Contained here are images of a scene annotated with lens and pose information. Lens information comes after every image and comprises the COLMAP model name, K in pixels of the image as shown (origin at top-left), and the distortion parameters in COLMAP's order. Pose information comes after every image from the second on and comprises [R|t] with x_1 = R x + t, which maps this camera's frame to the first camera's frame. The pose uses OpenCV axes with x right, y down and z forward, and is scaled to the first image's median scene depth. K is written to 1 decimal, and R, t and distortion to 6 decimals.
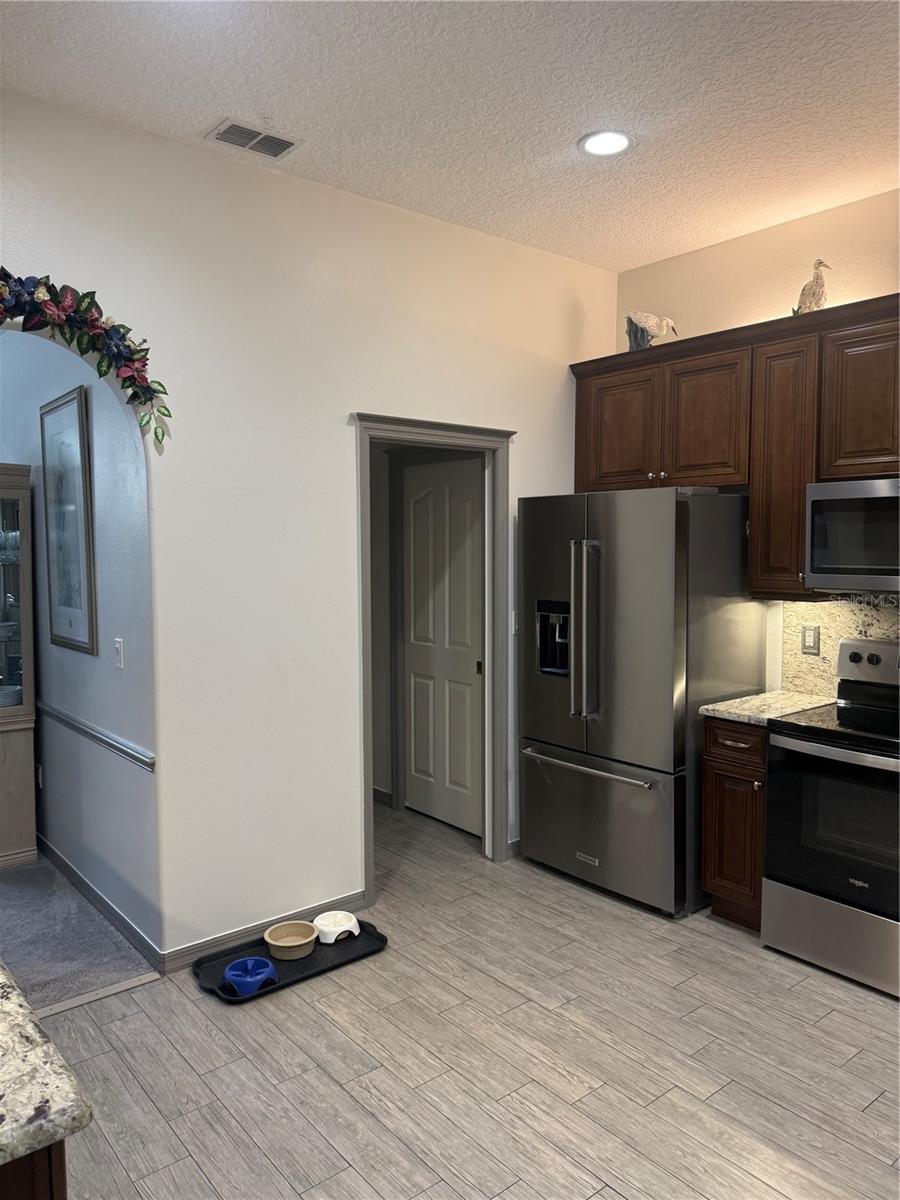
lens RADIAL K [[849.1, 0, 451.7], [0, 849.1, 604.4], [0, 0, 1]] dist [0.059948, -0.085603]
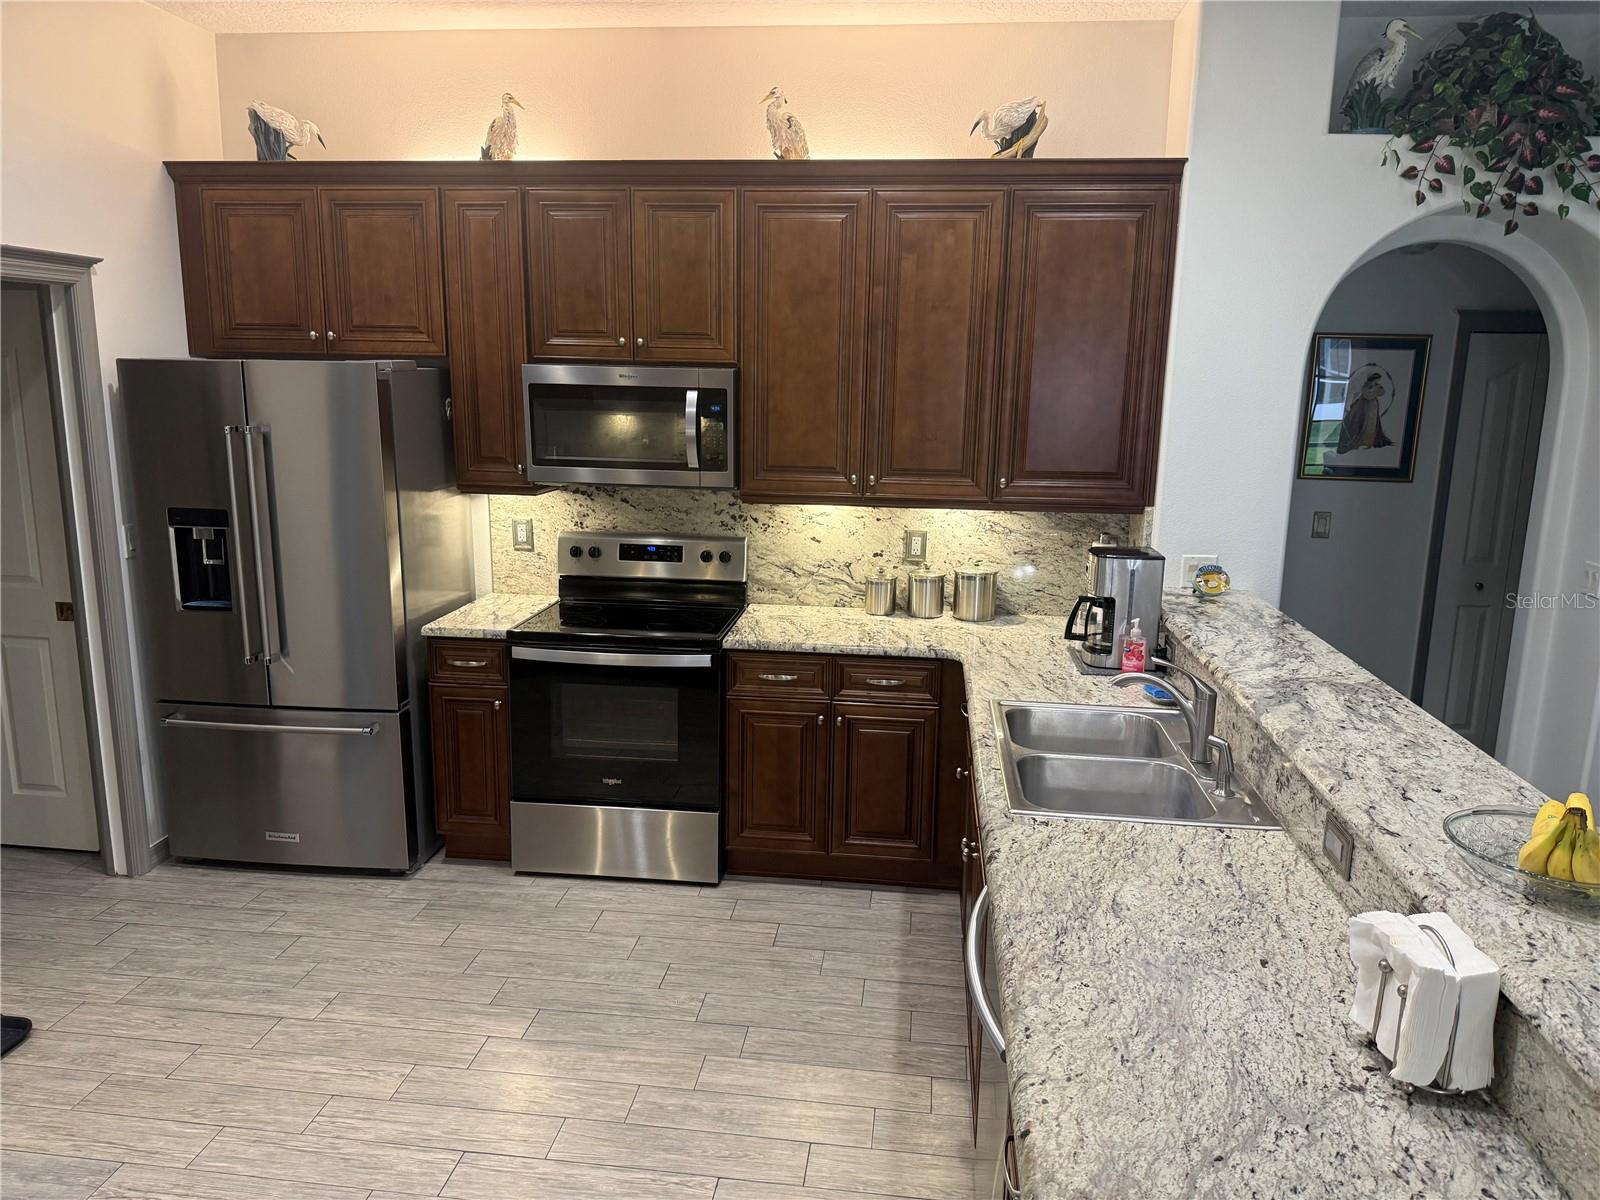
lens RADIAL K [[1132.2, 0, 800.0], [0, 1132.2, 600.0], [0, 0, 1]] dist [0.059948, -0.085603]
pose [[0.722430, -0.122741, 0.680463, -0.197748], [0.033158, 0.989136, 0.143217, -0.053970], [-0.690649, -0.080901, 0.718651, -0.064530]]
